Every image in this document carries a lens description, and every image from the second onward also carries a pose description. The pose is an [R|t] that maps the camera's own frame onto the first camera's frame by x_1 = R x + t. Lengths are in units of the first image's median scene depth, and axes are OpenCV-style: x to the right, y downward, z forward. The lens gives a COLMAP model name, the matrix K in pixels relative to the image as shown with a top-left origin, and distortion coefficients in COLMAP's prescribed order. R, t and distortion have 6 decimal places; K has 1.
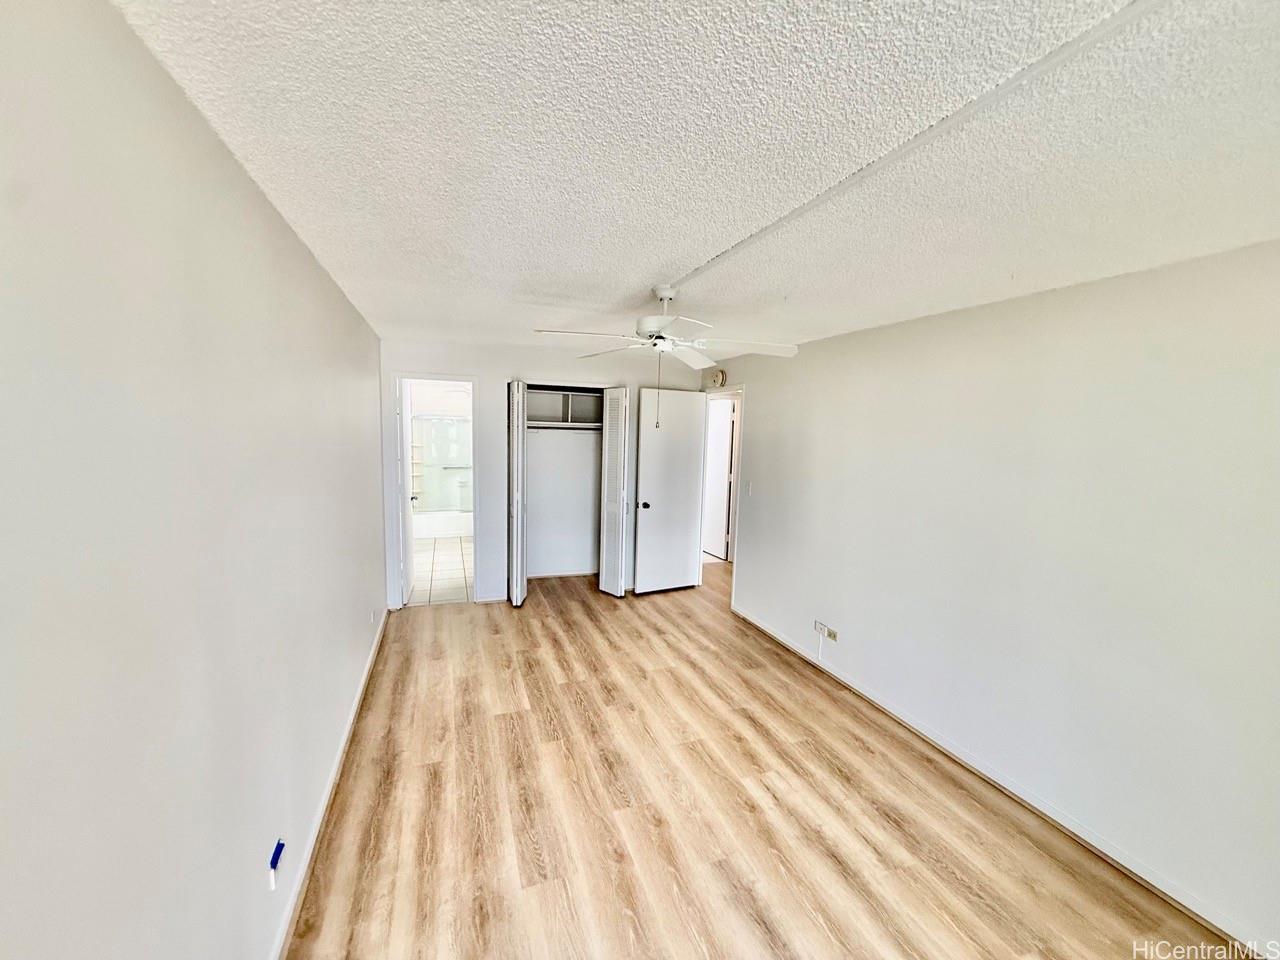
lens RADIAL K [[517.7, 0, 642.9], [0, 517.7, 482.6], [0, 0, 1]] dist [0.001416, 0.000662]
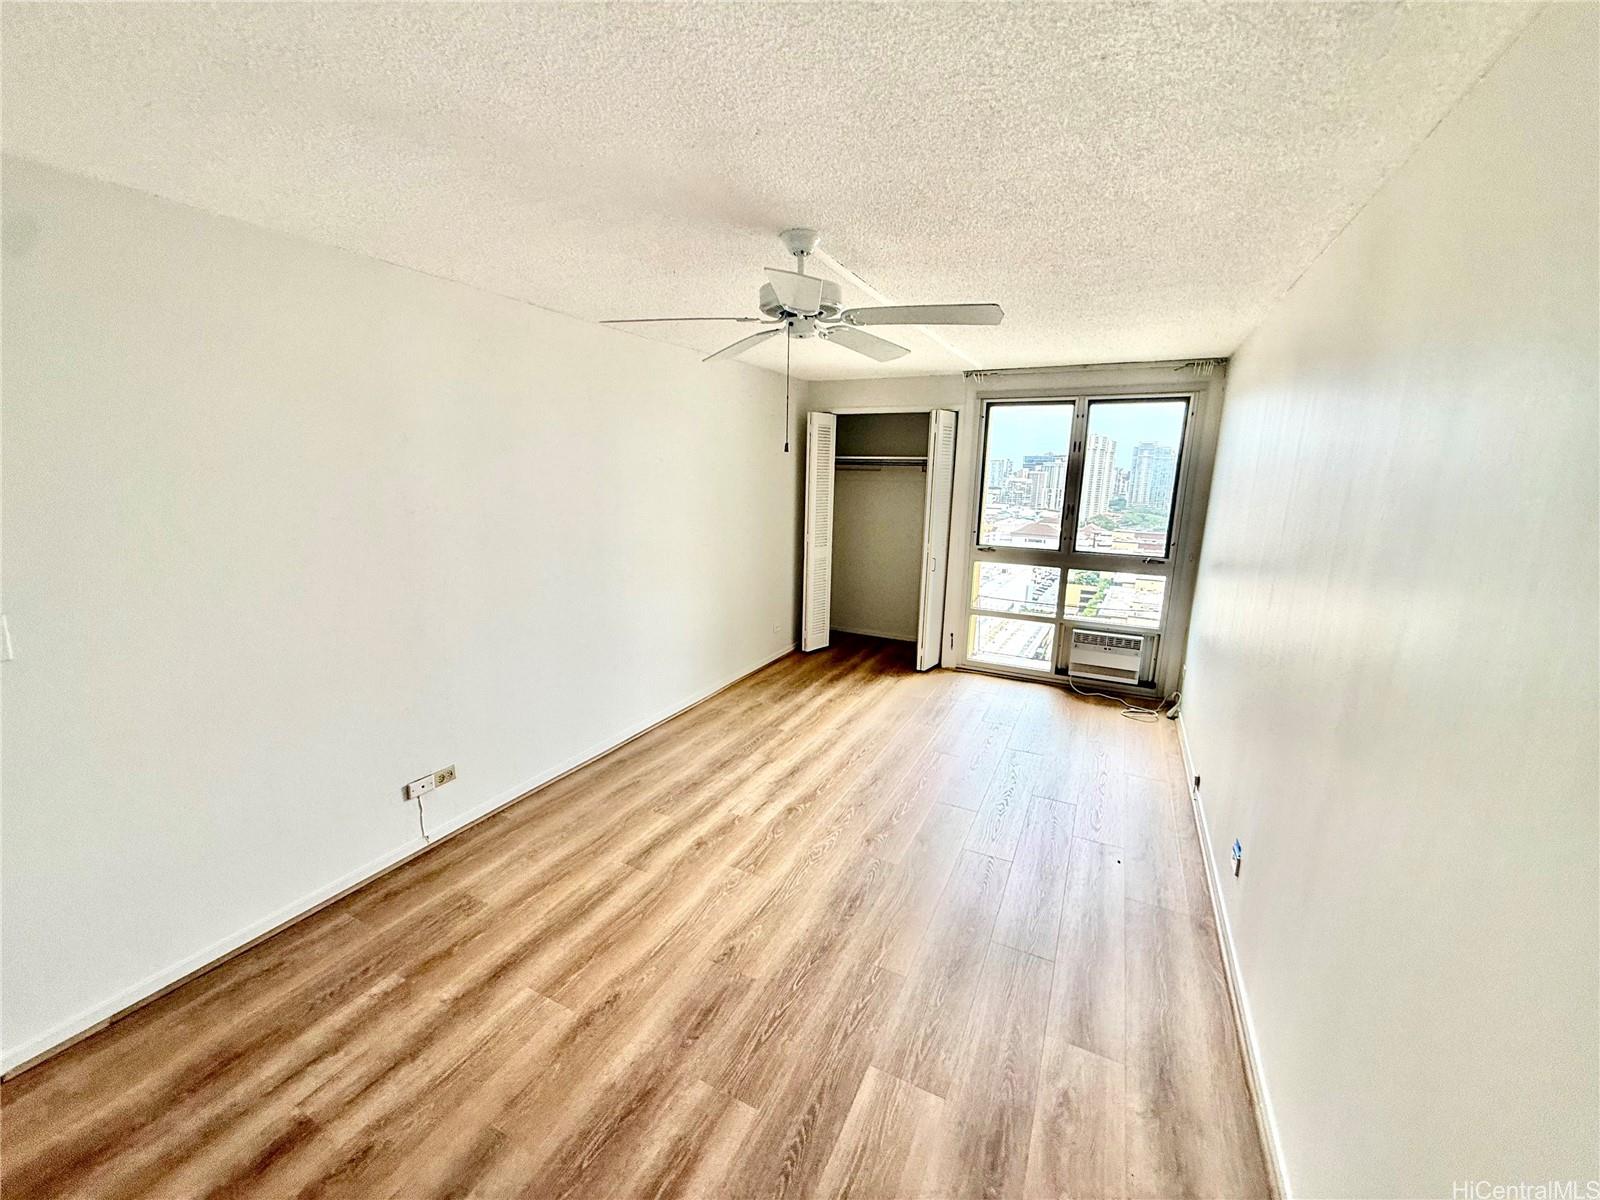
lens RADIAL K [[604.0, 0, 800.0], [0, 604.0, 600.0], [0, 0, 1]] dist [0.014727, 0.000054]
pose [[-0.662266, -0.203656, 0.721060, -0.518996], [0.039502, 0.951524, 0.305029, -0.151417], [-0.748227, 0.230494, -0.622117, 1.373233]]
